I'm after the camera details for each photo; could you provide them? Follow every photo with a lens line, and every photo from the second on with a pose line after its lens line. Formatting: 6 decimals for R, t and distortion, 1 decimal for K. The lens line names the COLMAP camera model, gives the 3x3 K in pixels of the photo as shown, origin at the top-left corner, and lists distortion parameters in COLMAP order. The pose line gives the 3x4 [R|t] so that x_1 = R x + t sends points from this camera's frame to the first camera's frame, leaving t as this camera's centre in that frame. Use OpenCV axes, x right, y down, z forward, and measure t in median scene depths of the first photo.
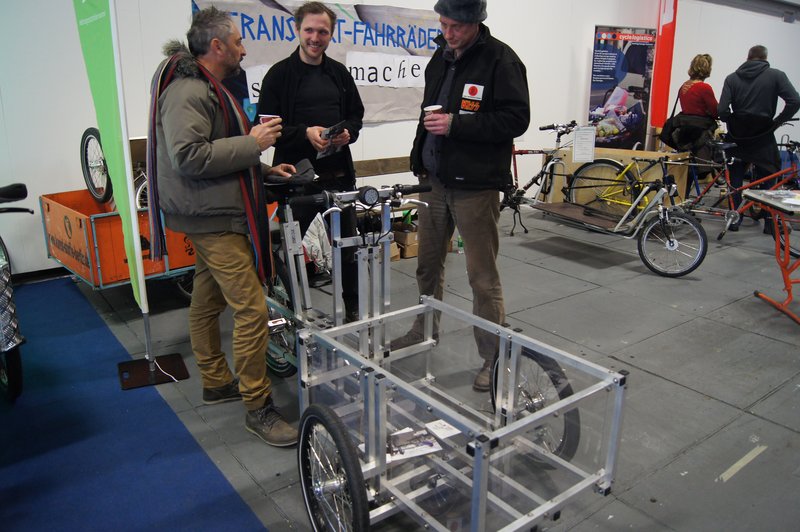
lens RADIAL K [[617.8, 0, 402.7], [0, 617.8, 263.5], [0, 0, 1]] dist [-0.085114, 0.015990]
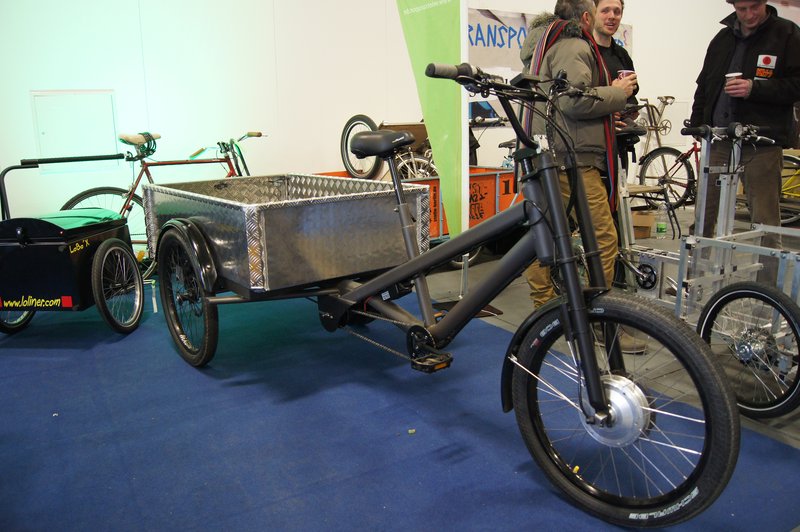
lens RADIAL K [[617.8, 0, 400.3], [0, 617.8, 268.1], [0, 0, 1]] dist [-0.085114, 0.015990]
pose [[0.993278, 0.004393, -0.115670, -0.422468], [-0.010713, 0.998479, -0.054075, 0.172108], [0.115256, 0.054951, 0.991815, -0.170773]]
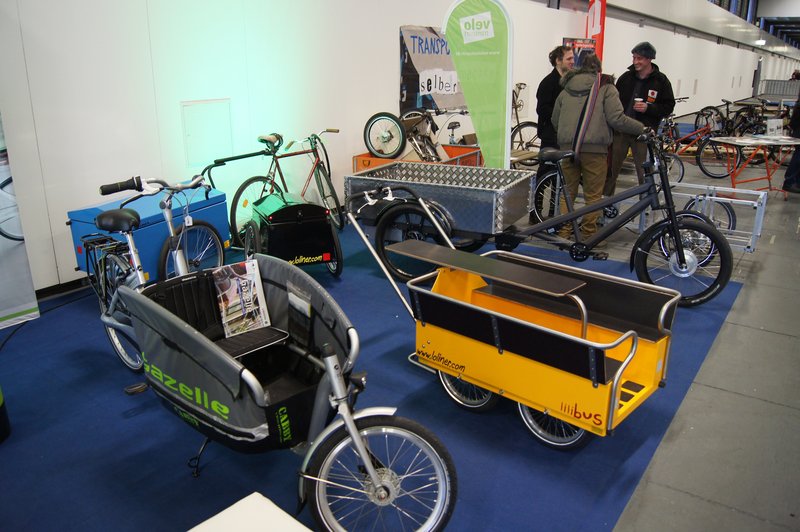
lens RADIAL K [[617.8, 0, 402.3], [0, 617.8, 265.6], [0, 0, 1]] dist [-0.085114, 0.015990]
pose [[0.953212, -0.098827, 0.285692, -1.353129], [0.089865, 0.994966, 0.044346, 0.149342], [-0.288636, -0.016598, 0.957295, -0.791969]]
